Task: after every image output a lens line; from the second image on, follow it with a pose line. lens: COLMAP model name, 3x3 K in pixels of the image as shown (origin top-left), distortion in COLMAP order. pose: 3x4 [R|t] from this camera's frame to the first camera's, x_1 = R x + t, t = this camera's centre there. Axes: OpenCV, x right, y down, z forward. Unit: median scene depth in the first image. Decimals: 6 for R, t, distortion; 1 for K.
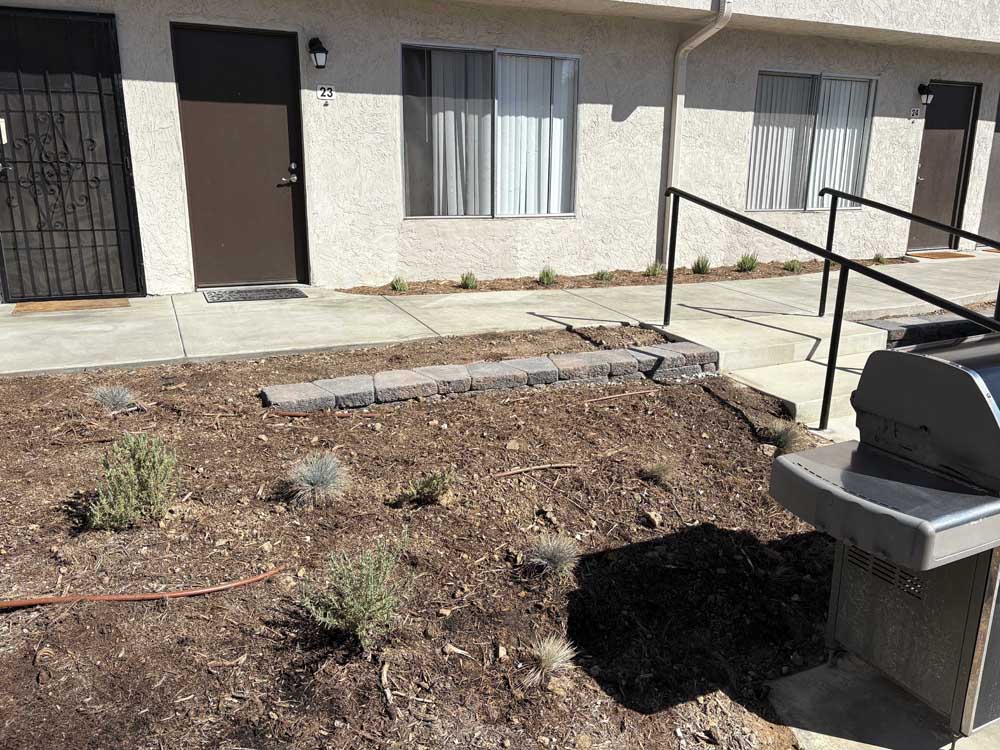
lens RADIAL K [[778.8, 0, 501.2], [0, 778.8, 372.6], [0, 0, 1]] dist [0.007836, -0.021088]
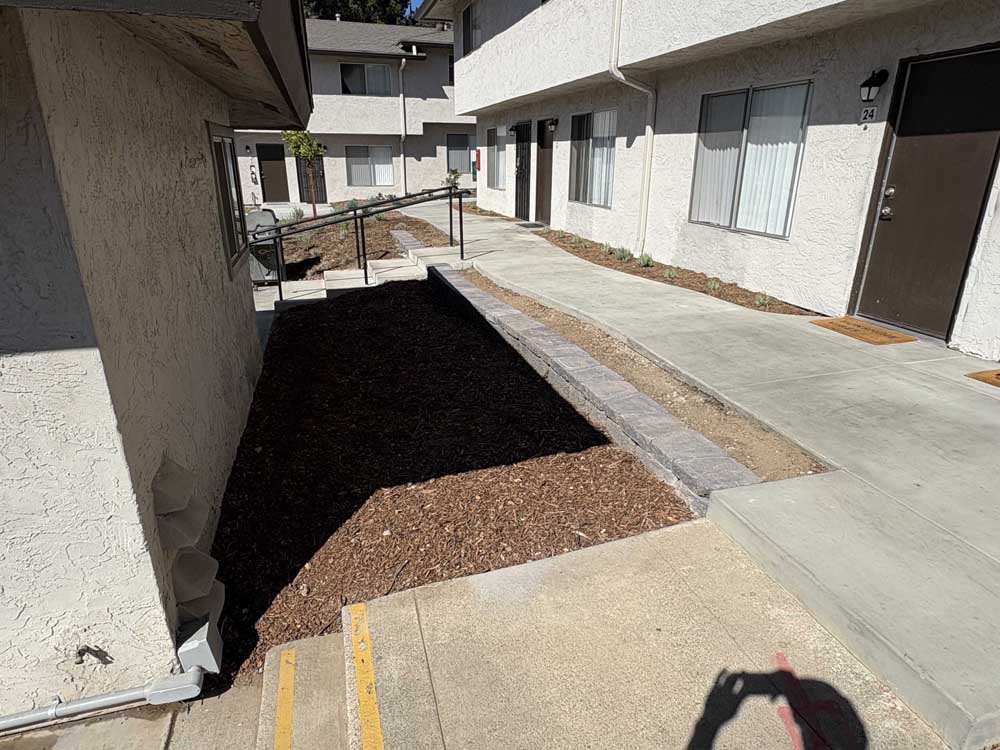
lens RADIAL K [[596.5, 0, 503.6], [0, 596.5, 375.3], [0, 0, 1]] dist [0.001376, -0.001149]
pose [[-0.136480, 0.332939, -0.933019, 1.182809], [-0.260917, 0.896497, 0.358073, -0.235021], [0.955665, 0.292310, -0.035485, 0.793082]]
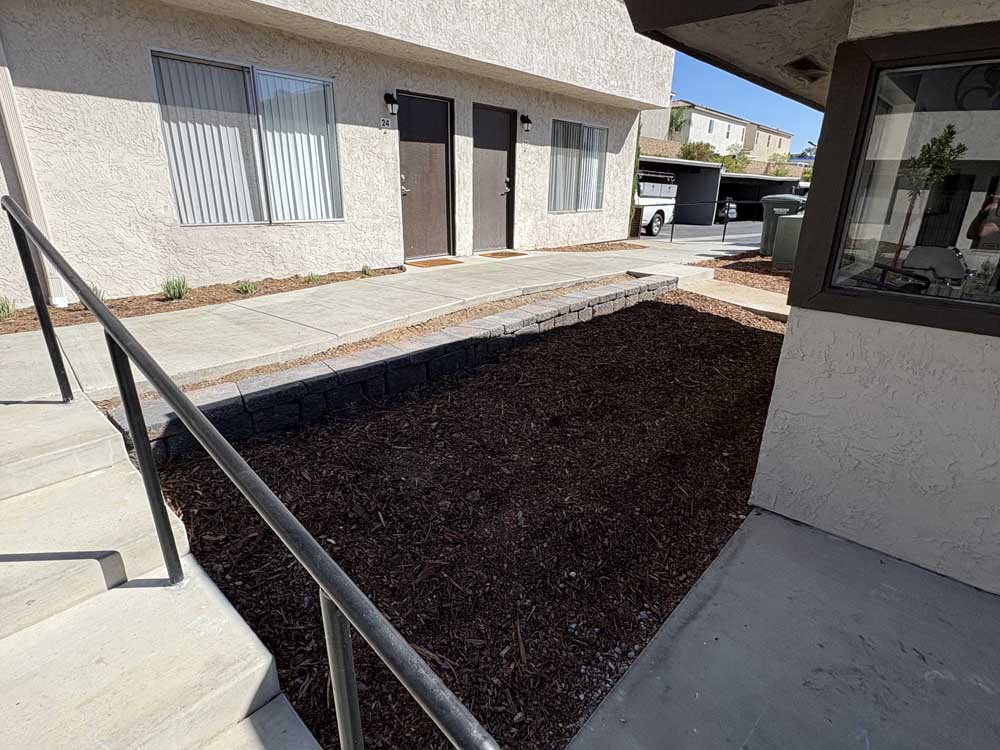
lens RADIAL K [[527.3, 0, 502.3], [0, 527.3, 376.0], [0, 0, 1]] dist [0.004957, 0.000628]
pose [[0.915195, -0.126814, 0.382539, 0.374898], [0.092813, 0.990010, 0.106146, -0.068191], [-0.392178, -0.061639, 0.917822, 0.297509]]
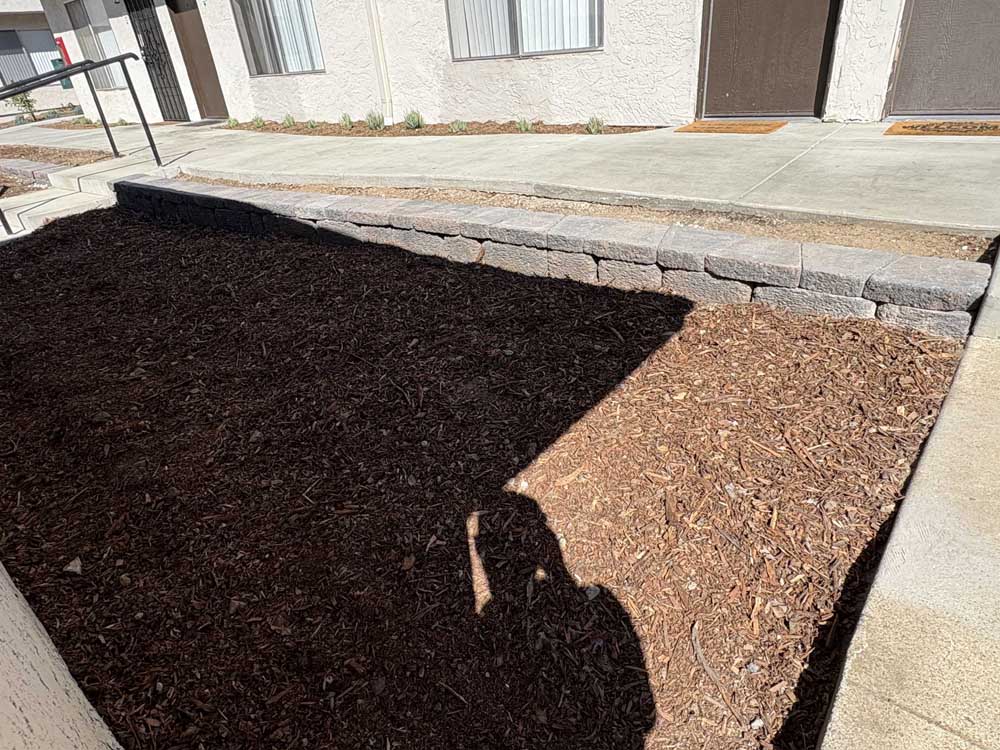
lens RADIAL K [[596.5, 0, 497.6], [0, 596.5, 375.0], [0, 0, 1]] dist [0.001376, -0.001149]
pose [[0.440784, 0.398810, -0.804152, 1.010522], [-0.139674, 0.915439, 0.377442, -0.132348], [0.886680, -0.054051, 0.459214, 0.661173]]
